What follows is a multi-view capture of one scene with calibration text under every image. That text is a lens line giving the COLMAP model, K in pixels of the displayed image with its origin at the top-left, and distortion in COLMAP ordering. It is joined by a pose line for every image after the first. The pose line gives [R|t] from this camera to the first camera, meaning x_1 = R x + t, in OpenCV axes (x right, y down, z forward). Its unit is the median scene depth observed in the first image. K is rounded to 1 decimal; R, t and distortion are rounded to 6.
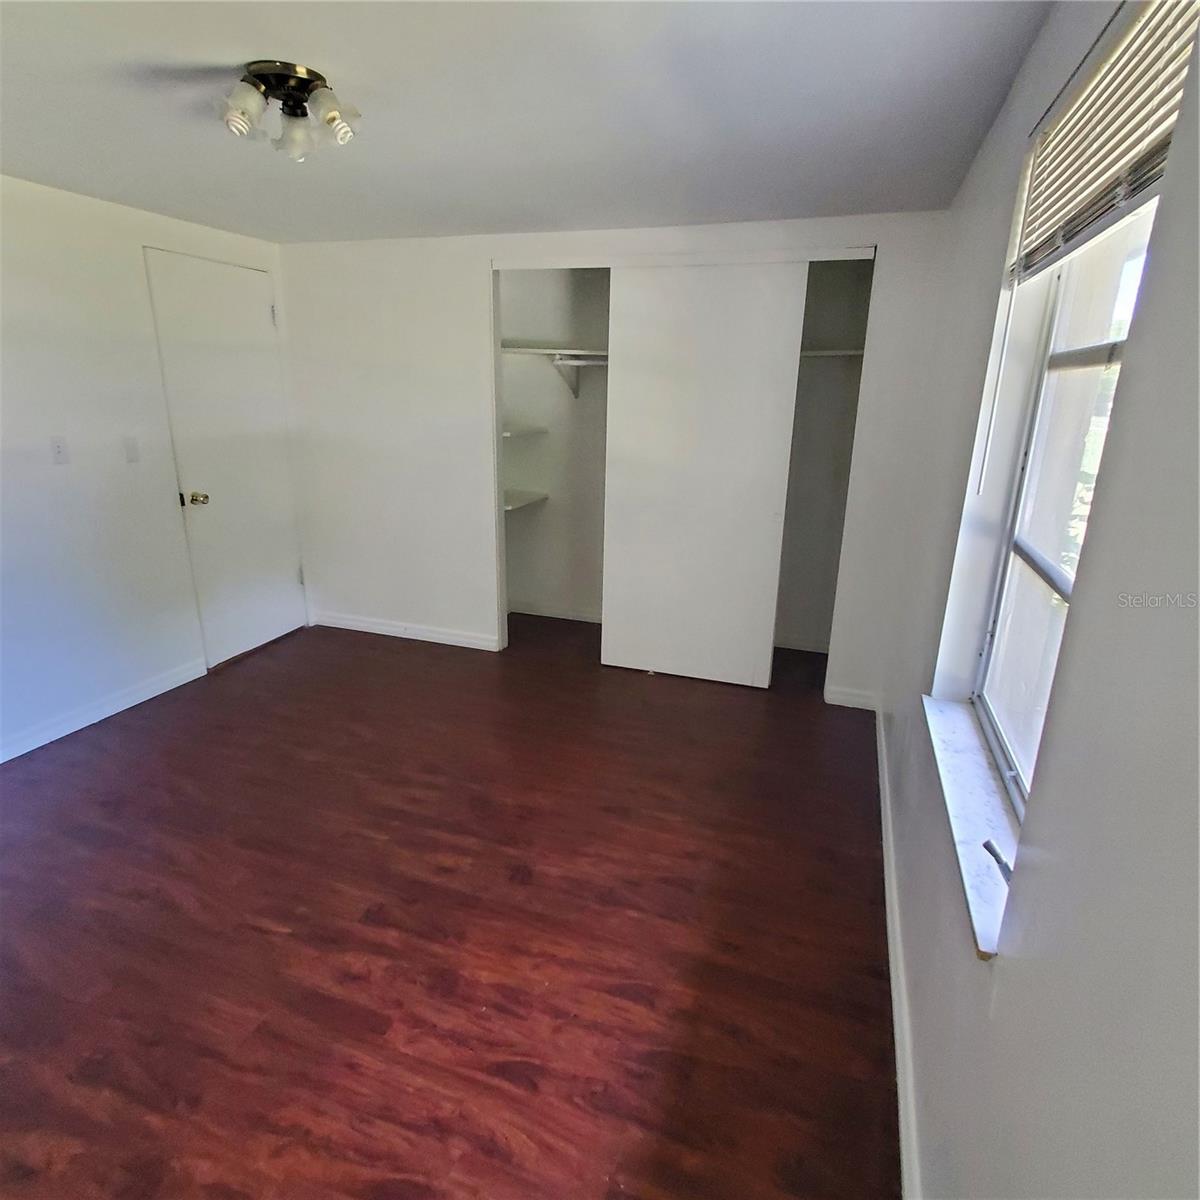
lens RADIAL K [[721.2, 0, 600.0], [0, 721.2, 562.4], [0, 0, 1]] dist [0.010937, 0.001436]
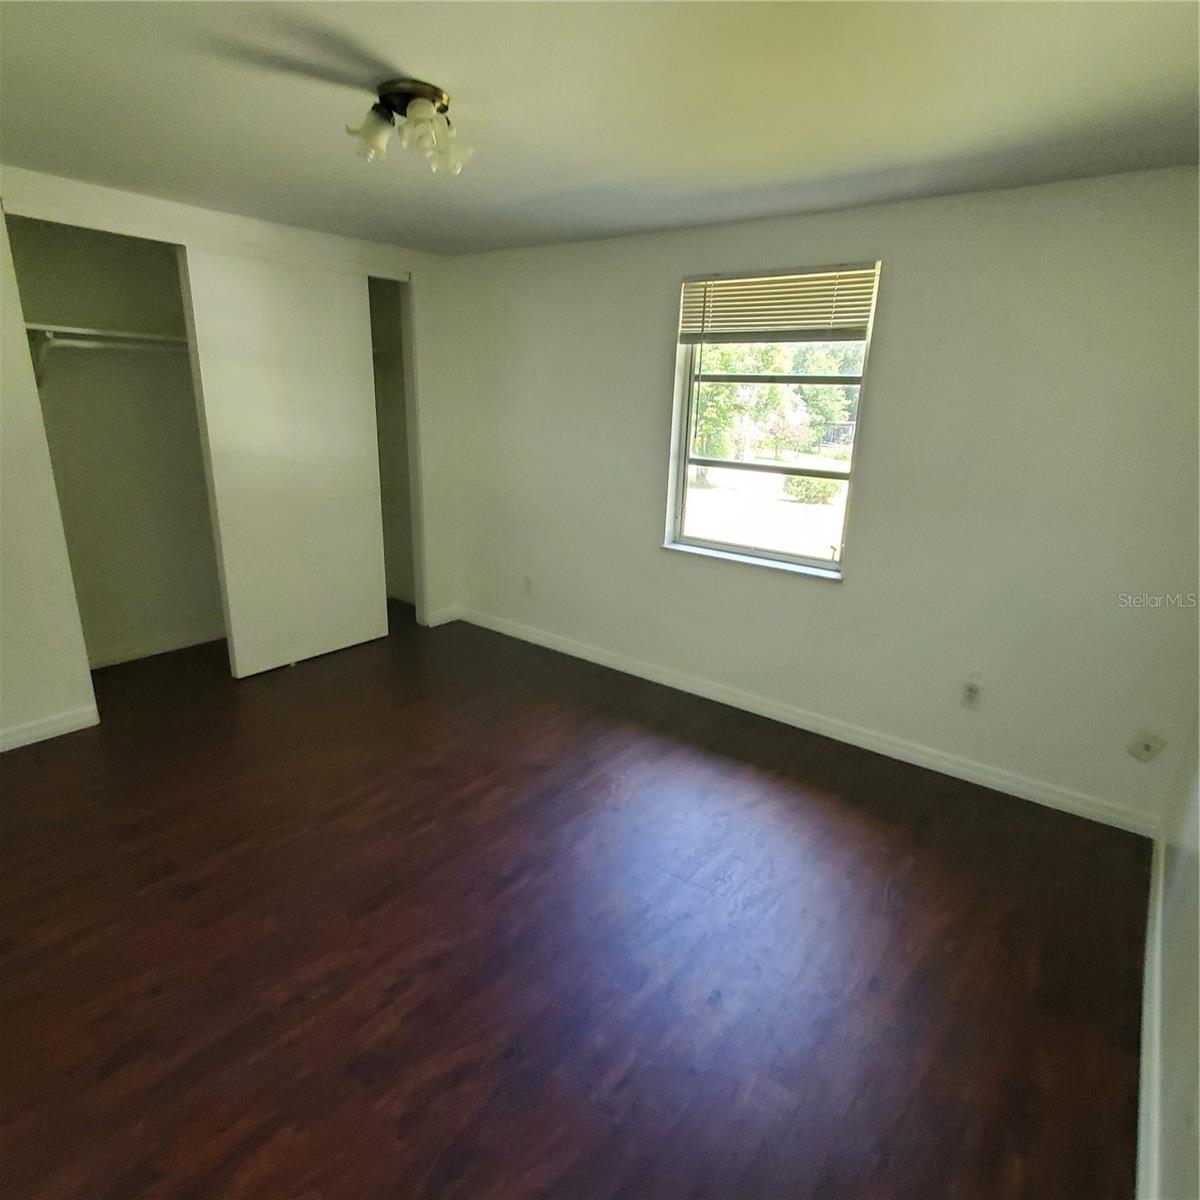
lens RADIAL K [[721.2, 0, 600.0], [0, 721.2, 562.4], [0, 0, 1]] dist [0.010937, 0.001436]
pose [[0.326699, -0.229486, 0.916845, -0.718754], [0.200620, 0.964806, 0.170004, -0.072951], [-0.923590, 0.128397, 0.361241, 0.237853]]
